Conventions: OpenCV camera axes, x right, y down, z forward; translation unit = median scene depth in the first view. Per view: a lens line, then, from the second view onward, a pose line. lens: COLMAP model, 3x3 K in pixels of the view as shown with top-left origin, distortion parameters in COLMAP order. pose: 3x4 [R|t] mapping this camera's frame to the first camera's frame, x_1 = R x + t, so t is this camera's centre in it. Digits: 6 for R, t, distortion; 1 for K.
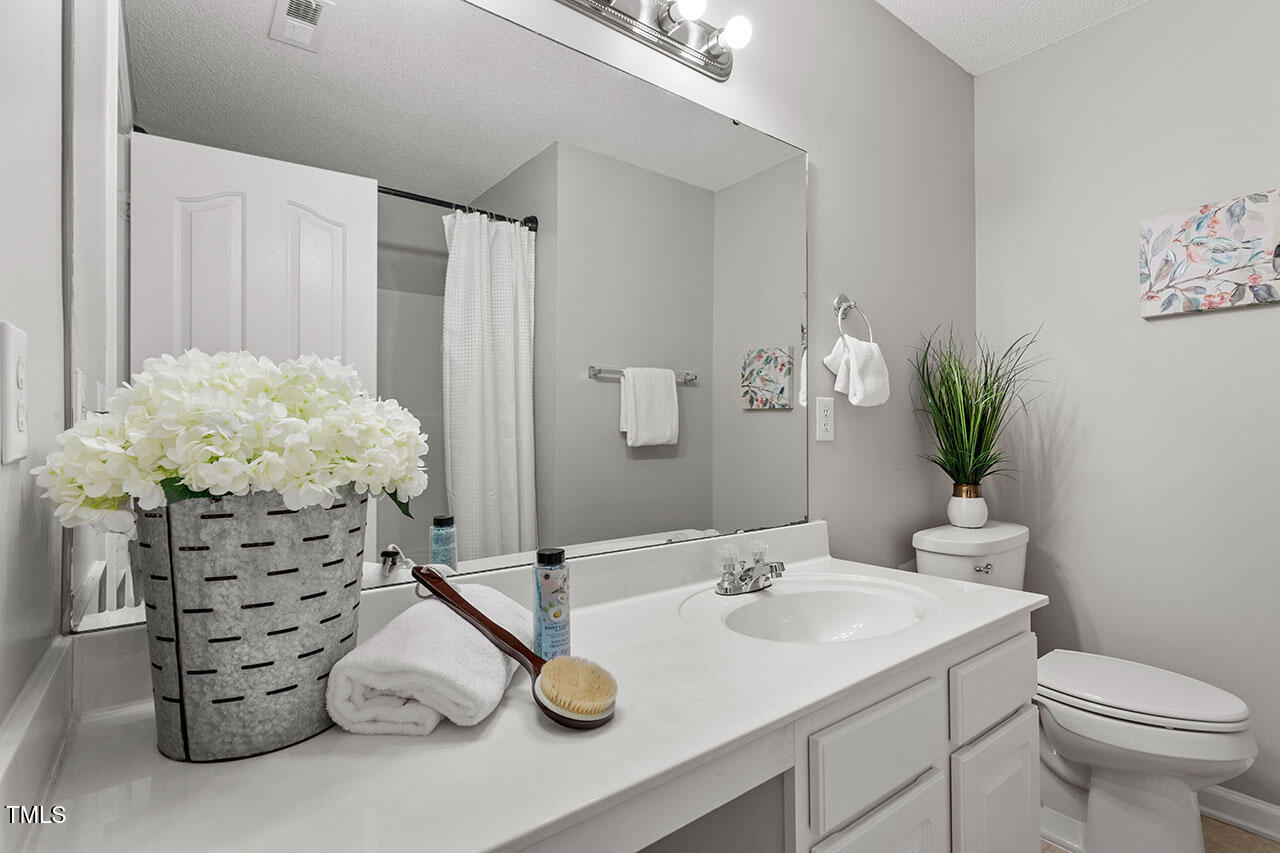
lens RADIAL K [[618.8, 0, 639.5], [0, 618.8, 425.9], [0, 0, 1]] dist [0.000142, 0.001535]
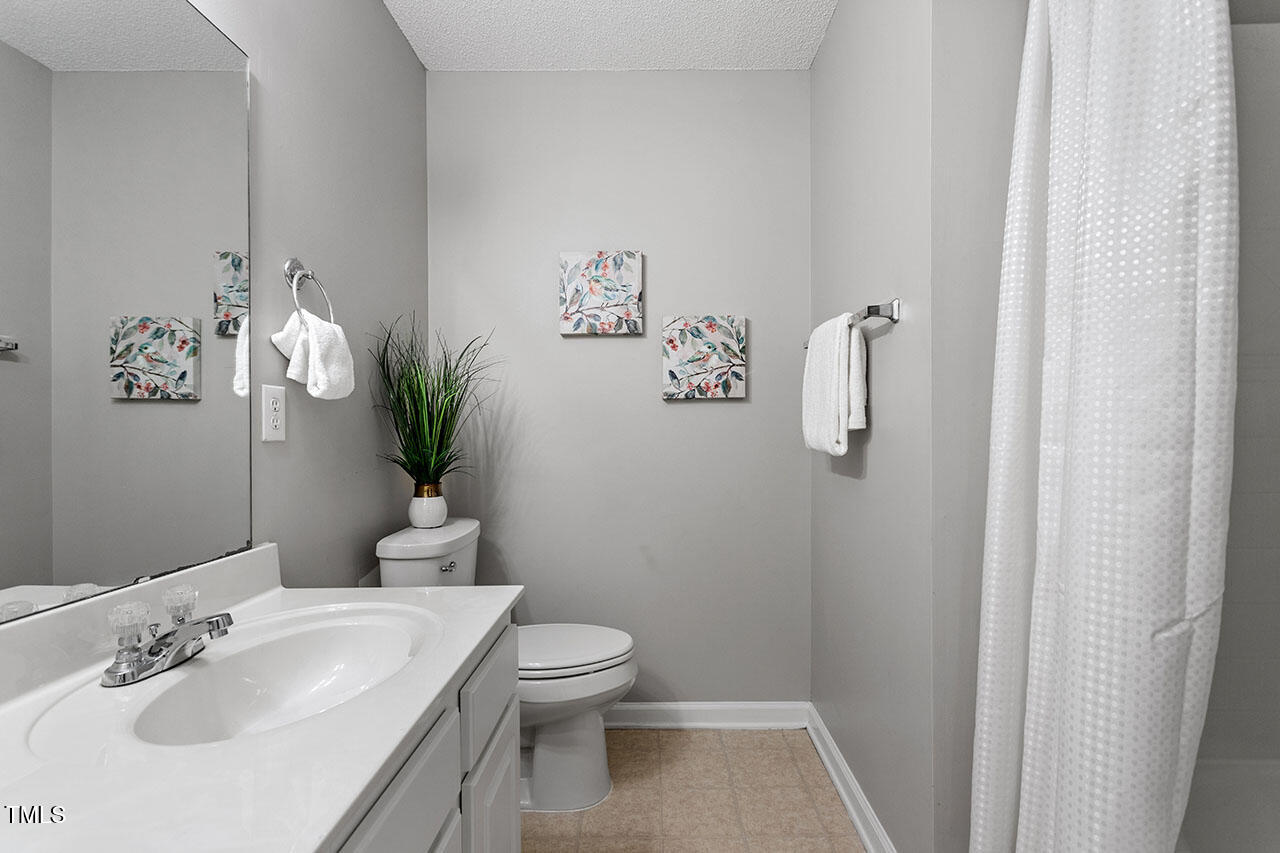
lens RADIAL K [[618.8, 0, 659.9], [0, 618.8, 433.5], [0, 0, 1]] dist [0.000142, 0.001535]
pose [[0.611934, -0.005414, 0.790891, -0.019394], [-0.006112, 0.999914, 0.011574, 0.001977], [-0.790886, -0.011917, 0.611848, 0.125203]]
